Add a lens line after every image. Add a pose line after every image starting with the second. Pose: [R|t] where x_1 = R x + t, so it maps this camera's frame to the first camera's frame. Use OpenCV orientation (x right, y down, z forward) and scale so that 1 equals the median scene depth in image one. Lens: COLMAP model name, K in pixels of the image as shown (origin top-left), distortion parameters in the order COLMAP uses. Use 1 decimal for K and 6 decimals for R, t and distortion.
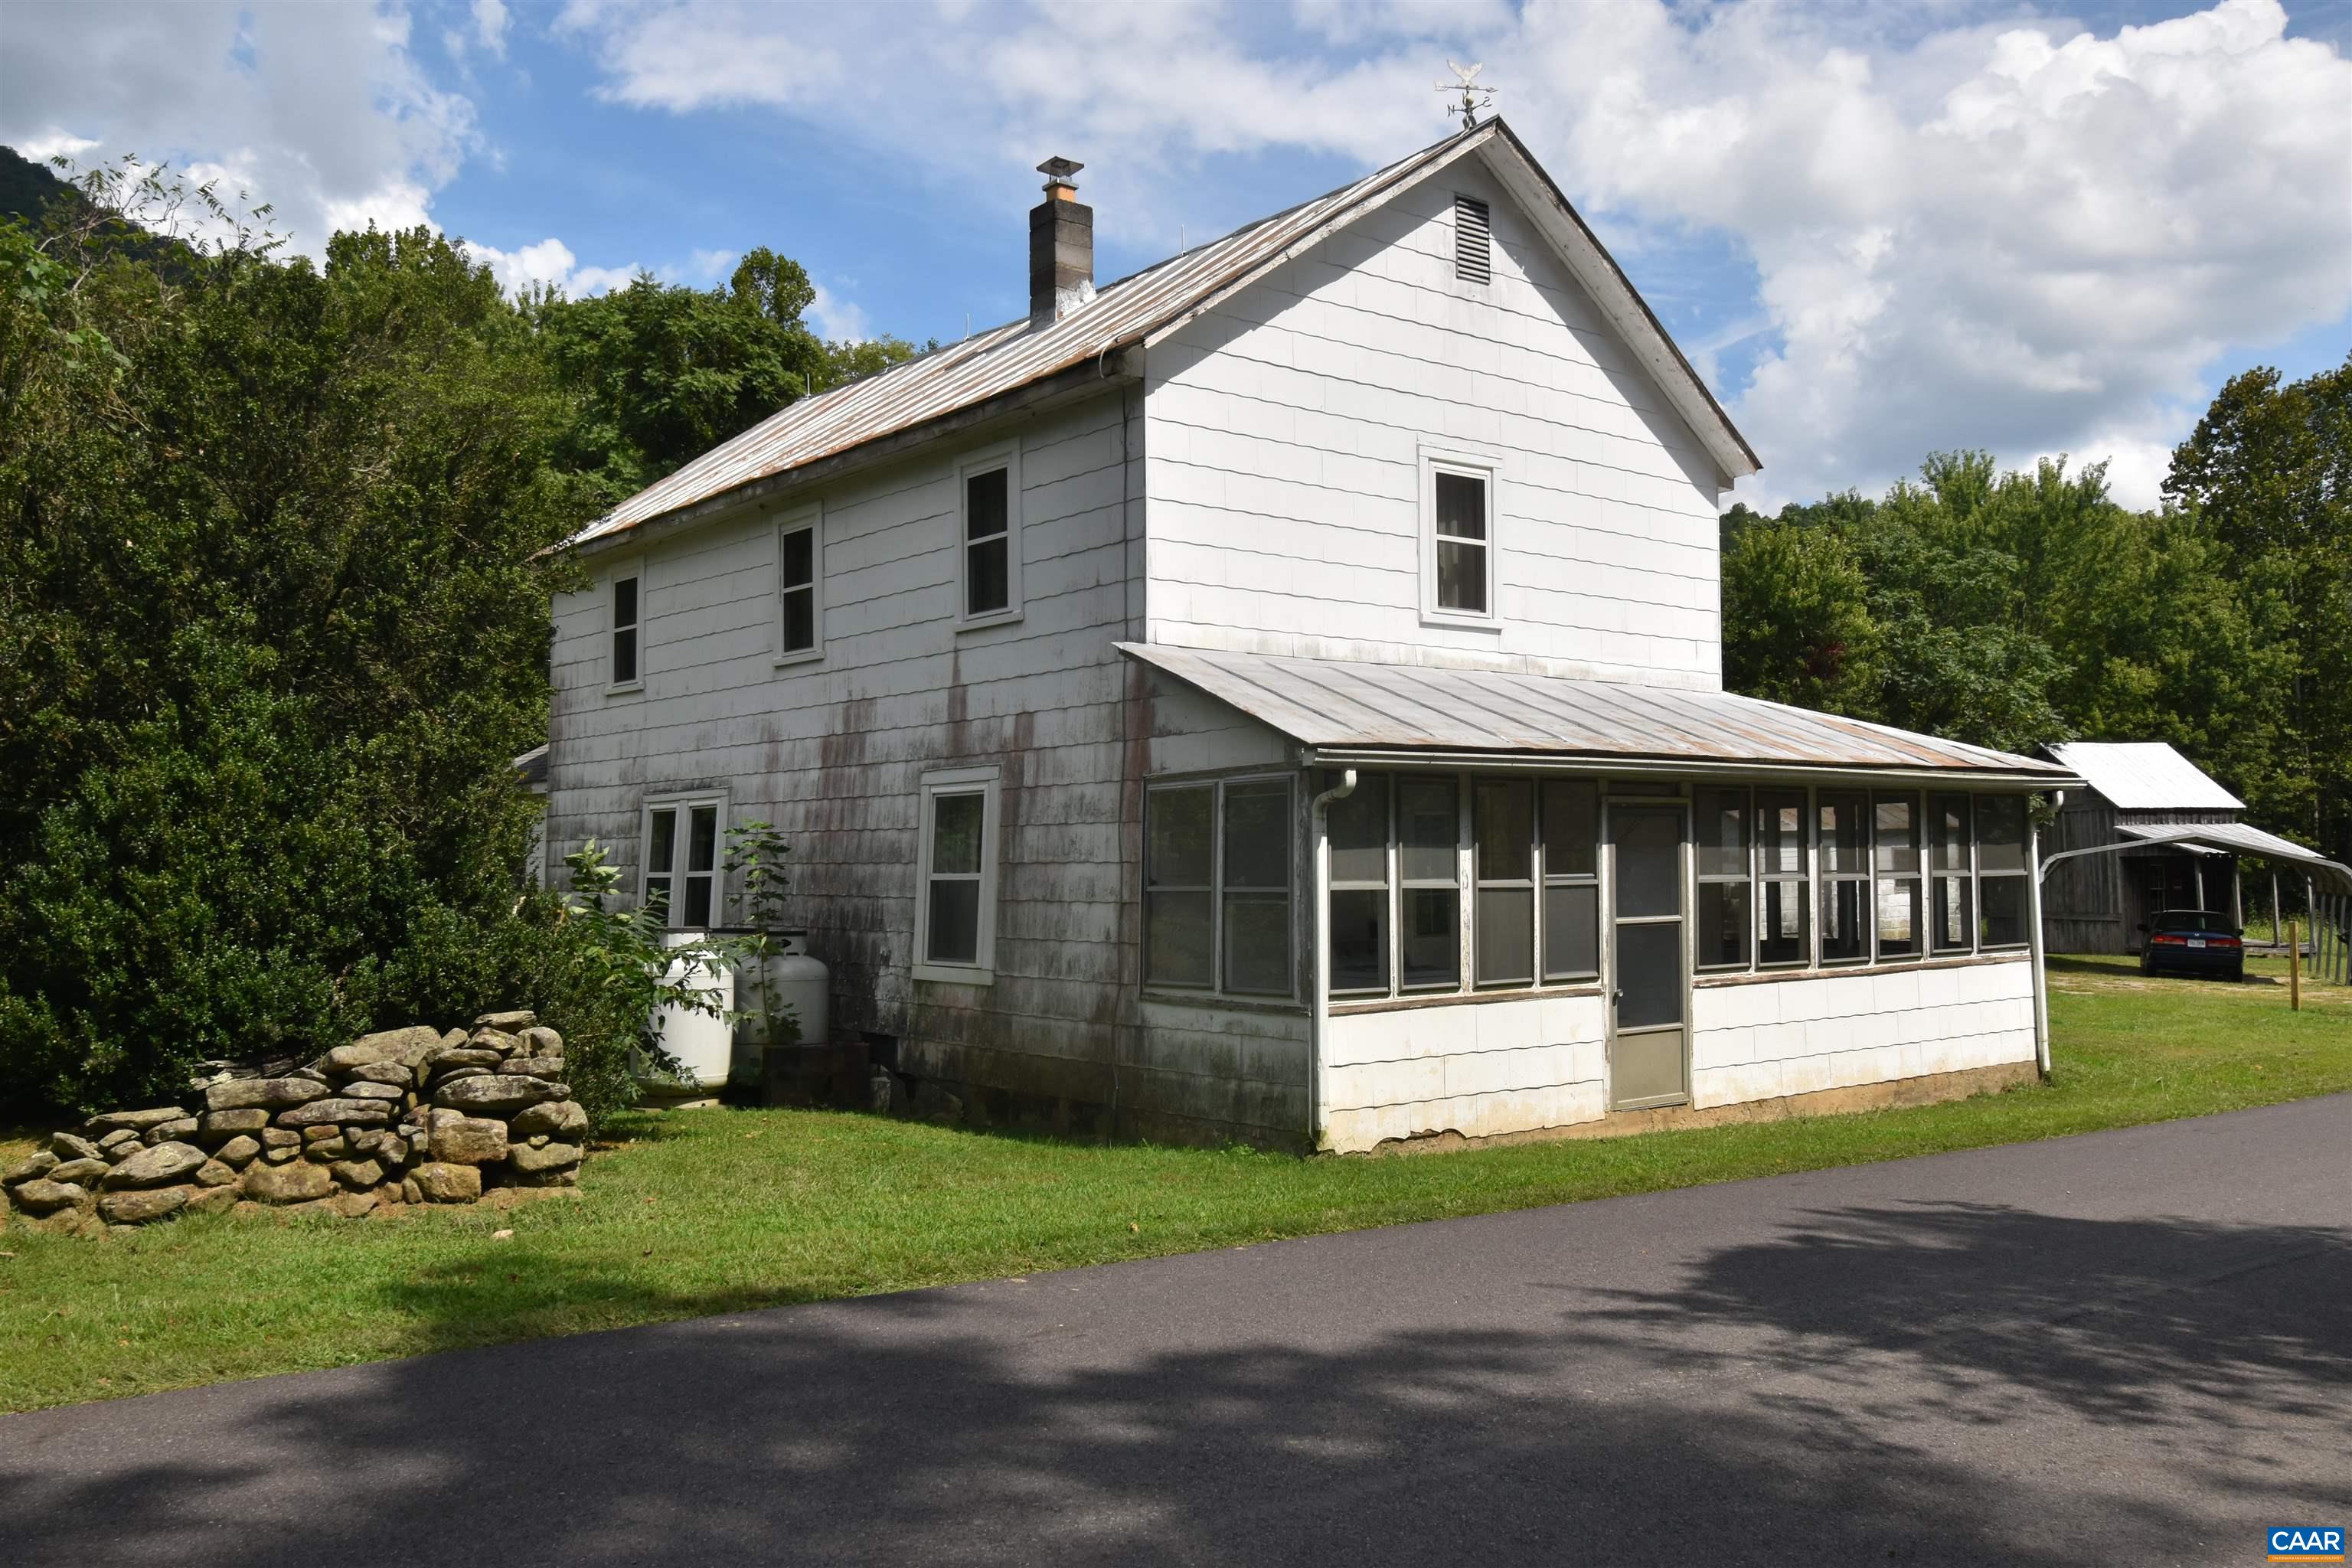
lens RADIAL K [[1947.2, 0, 1176.0], [0, 1947.2, 784.0], [0, 0, 1]] dist [0.001868, -0.007848]
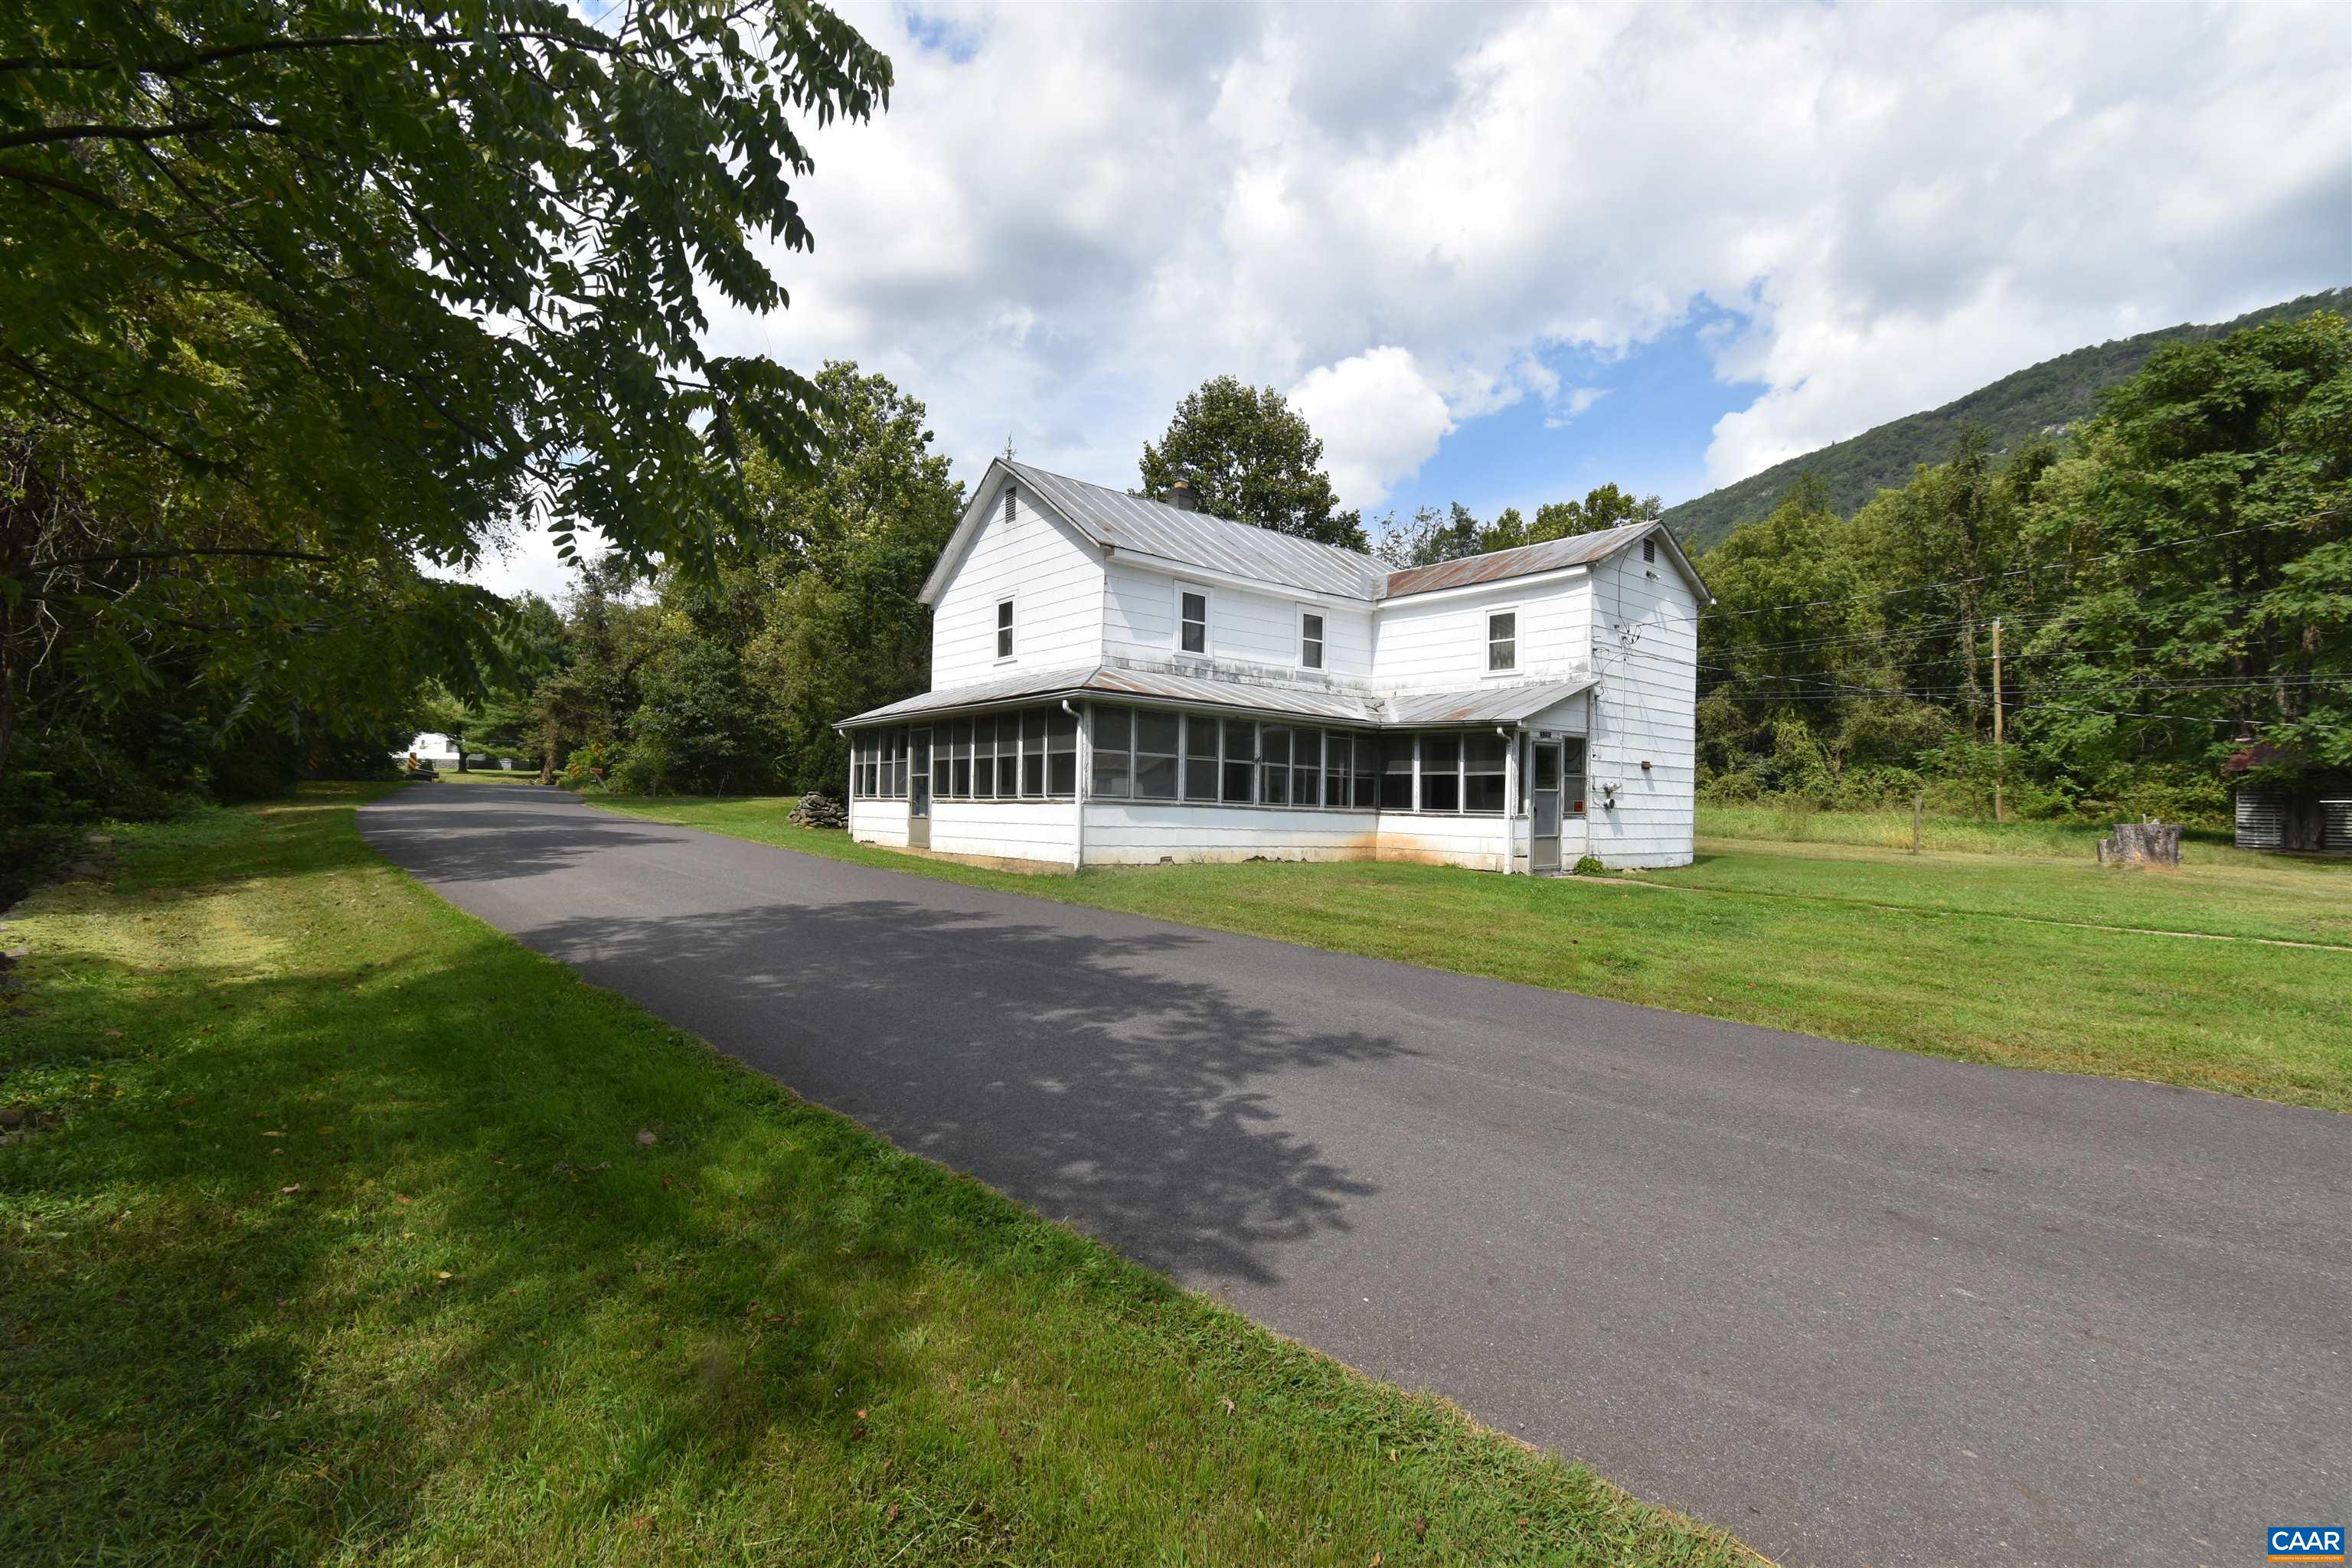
lens RADIAL K [[1030.9, 0, 1173.0], [0, 1030.9, 778.7], [0, 0, 1]] dist [-0.003004, -0.000526]
pose [[0.009980, -0.019106, -0.999768, 1.570734], [0.022502, 0.999569, -0.018877, 0.104442], [0.999697, -0.022308, 0.010406, 1.278184]]
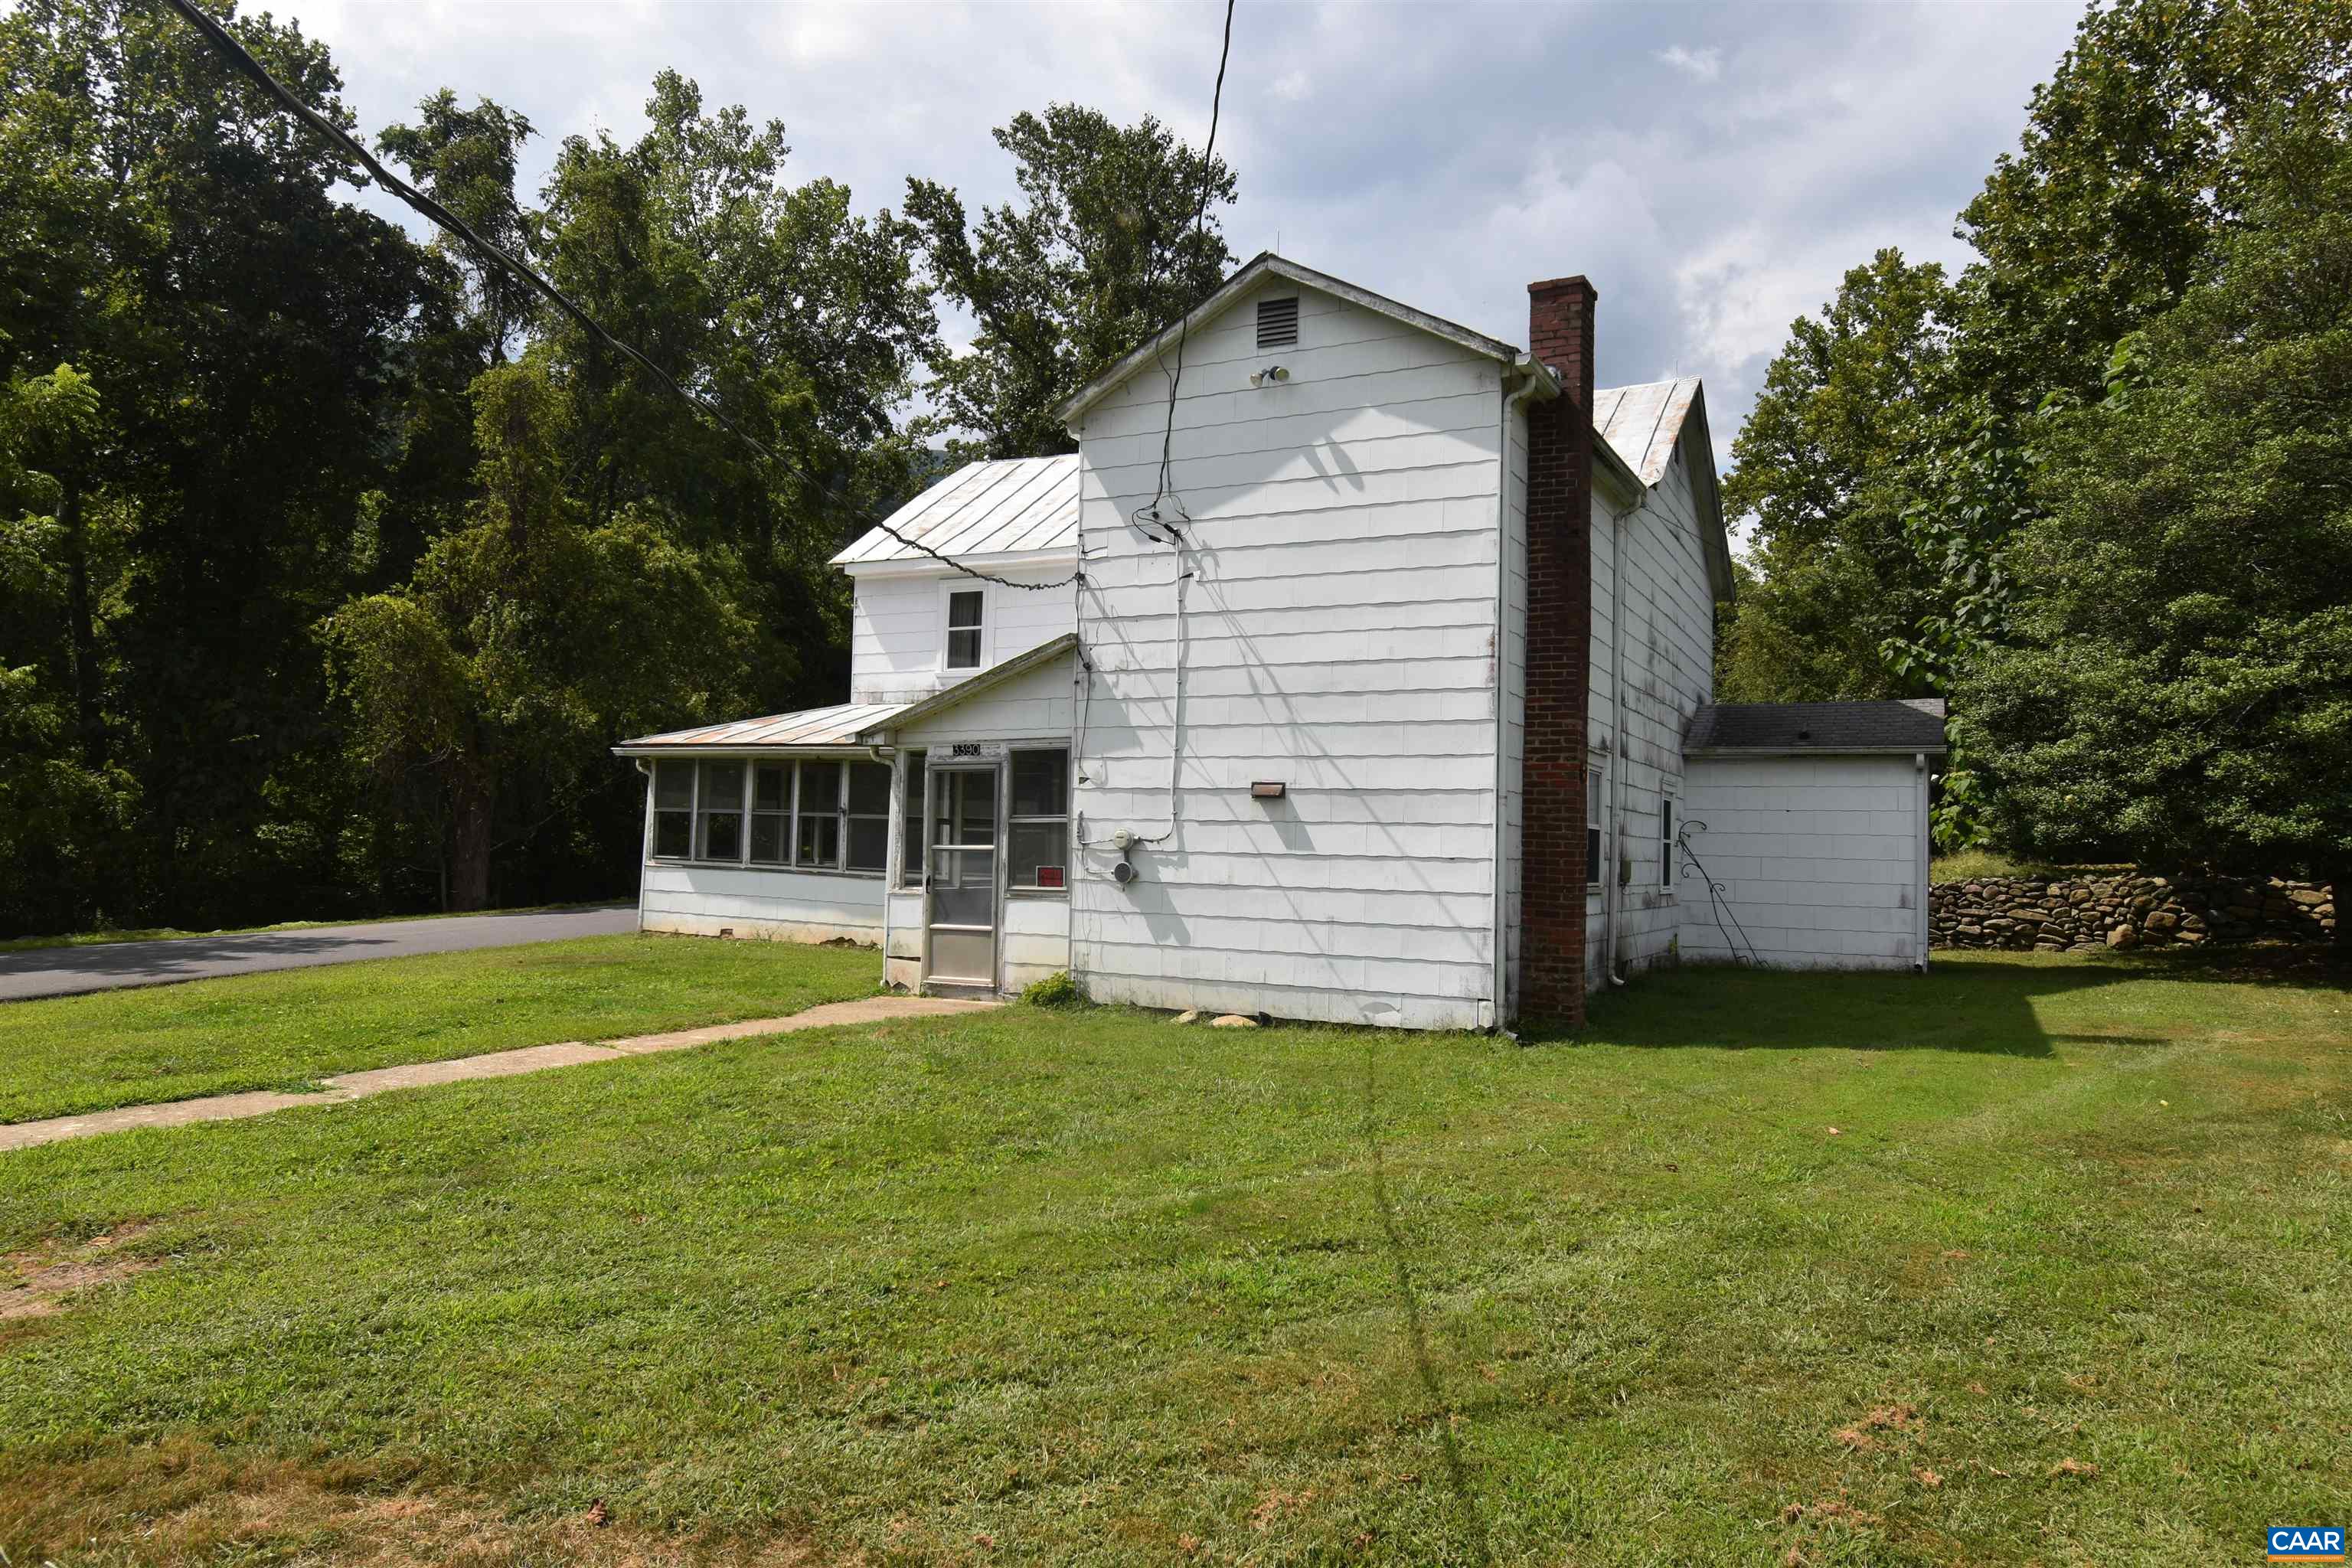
lens RADIAL K [[1474.2, 0, 1181.9], [0, 1474.2, 776.2], [0, 0, 1]] dist [0.002735, 0.000045]
pose [[-0.915887, -0.031717, -0.400181, 0.624705], [0.001560, 0.996585, -0.082557, 0.139549], [0.401433, -0.076237, -0.912710, 2.698739]]
